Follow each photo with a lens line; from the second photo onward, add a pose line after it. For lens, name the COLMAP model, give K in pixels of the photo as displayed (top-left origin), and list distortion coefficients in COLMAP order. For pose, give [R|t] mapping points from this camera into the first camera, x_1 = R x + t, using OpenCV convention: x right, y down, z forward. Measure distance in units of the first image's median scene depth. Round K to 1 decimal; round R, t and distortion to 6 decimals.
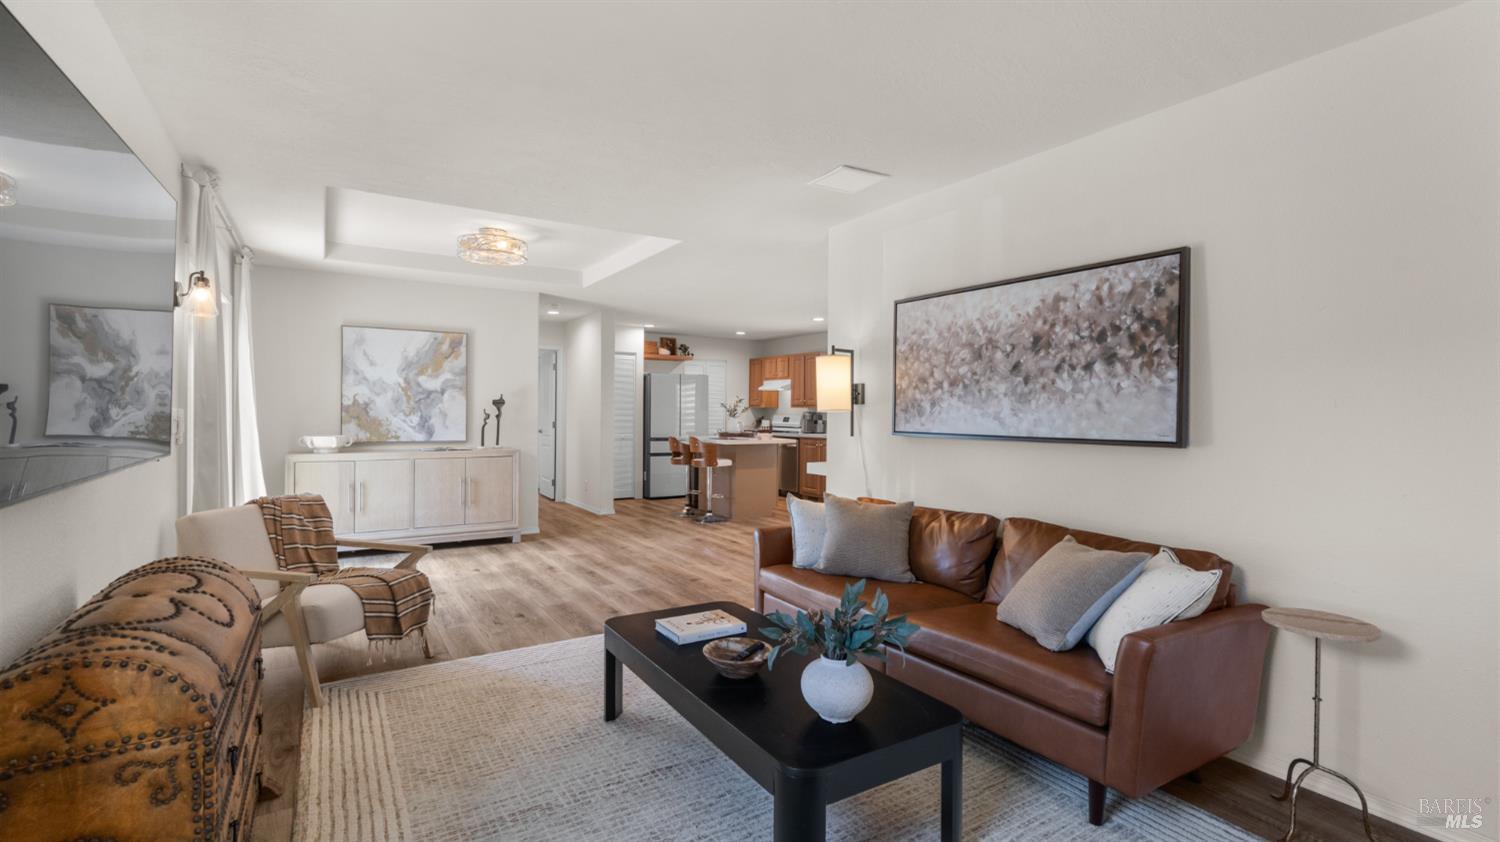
lens RADIAL K [[695.6, 0, 747.3], [0, 695.6, 417.0], [0, 0, 1]] dist [-0.003999, -0.000053]
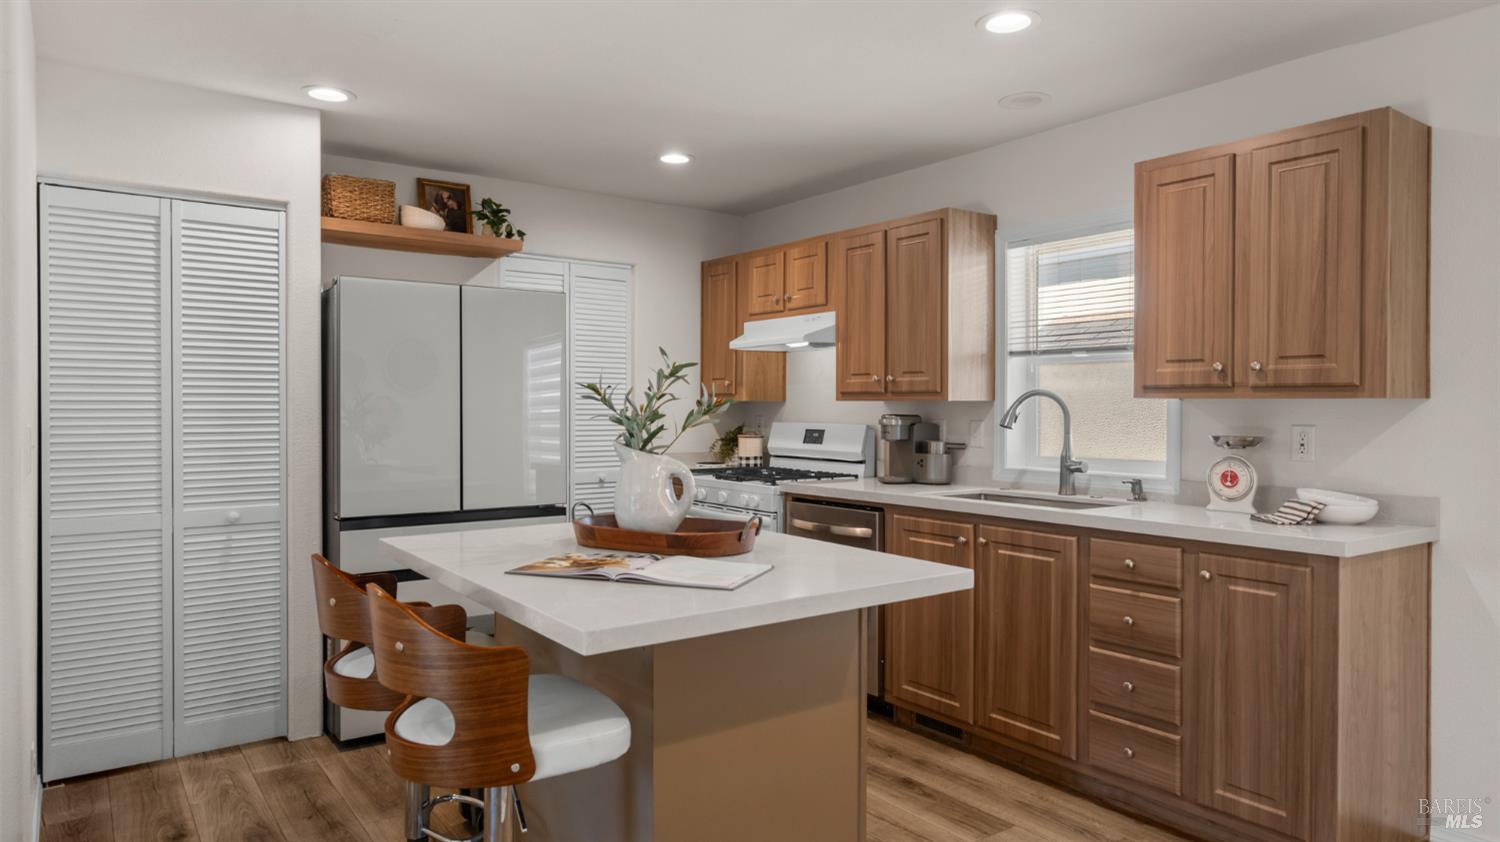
lens RADIAL K [[933.0, 0, 747.6], [0, 933.0, 412.7], [0, 0, 1]] dist [0.006176, 0.002018]
pose [[0.997719, -0.006964, 0.067150, -0.006206], [0.006996, 0.999976, -0.000235, -0.008588], [-0.067147, 0.000704, 0.997743, 0.594777]]
